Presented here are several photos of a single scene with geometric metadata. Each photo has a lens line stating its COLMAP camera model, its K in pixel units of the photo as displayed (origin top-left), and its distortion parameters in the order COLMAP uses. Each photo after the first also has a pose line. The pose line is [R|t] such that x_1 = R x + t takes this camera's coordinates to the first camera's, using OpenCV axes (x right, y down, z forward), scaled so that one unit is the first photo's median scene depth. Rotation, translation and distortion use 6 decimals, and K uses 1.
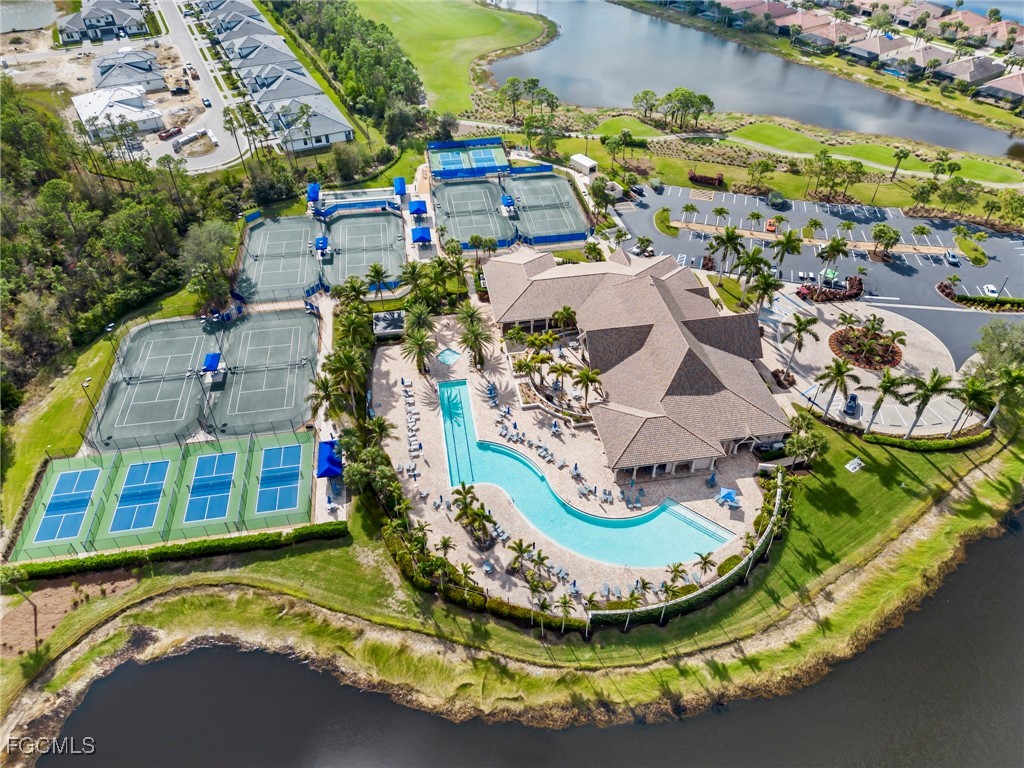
lens RADIAL K [[722.6, 0, 511.2], [0, 722.6, 383.0], [0, 0, 1]] dist [0.048108, -0.037450]
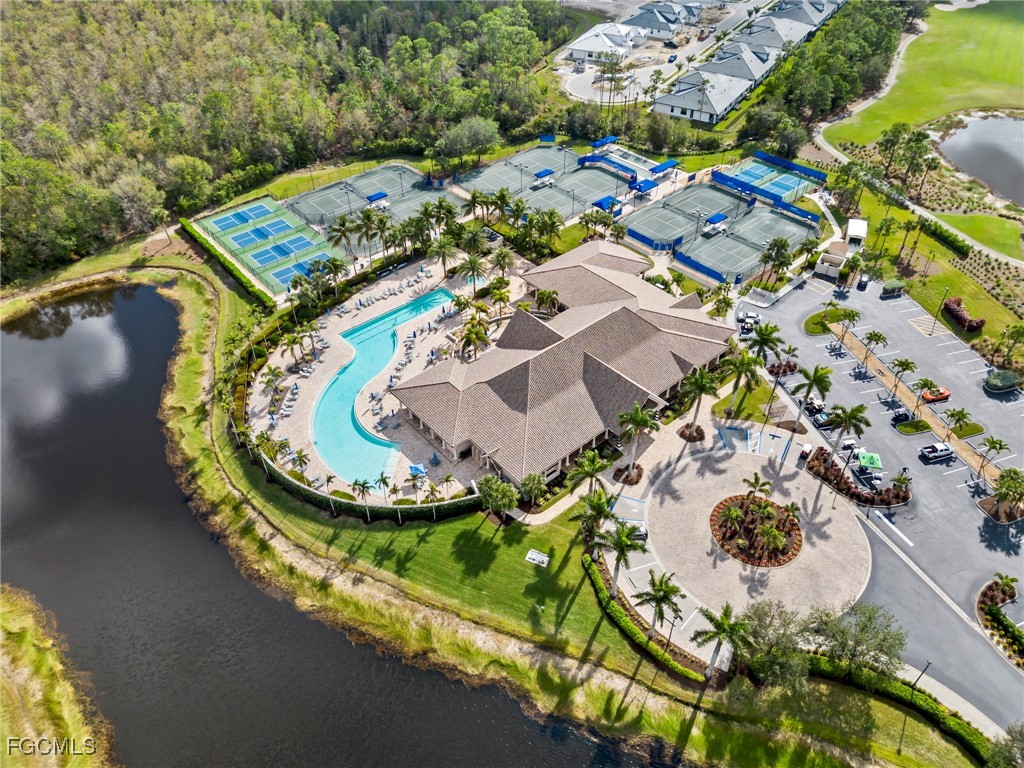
lens RADIAL K [[722.6, 0, 511.7], [0, 722.6, 385.4], [0, 0, 1]] dist [0.048108, -0.037450]
pose [[0.519627, 0.562854, -0.642793, 0.895586], [-0.552903, 0.795092, 0.249252, -0.255470], [0.651372, 0.225885, 0.724355, 0.290714]]
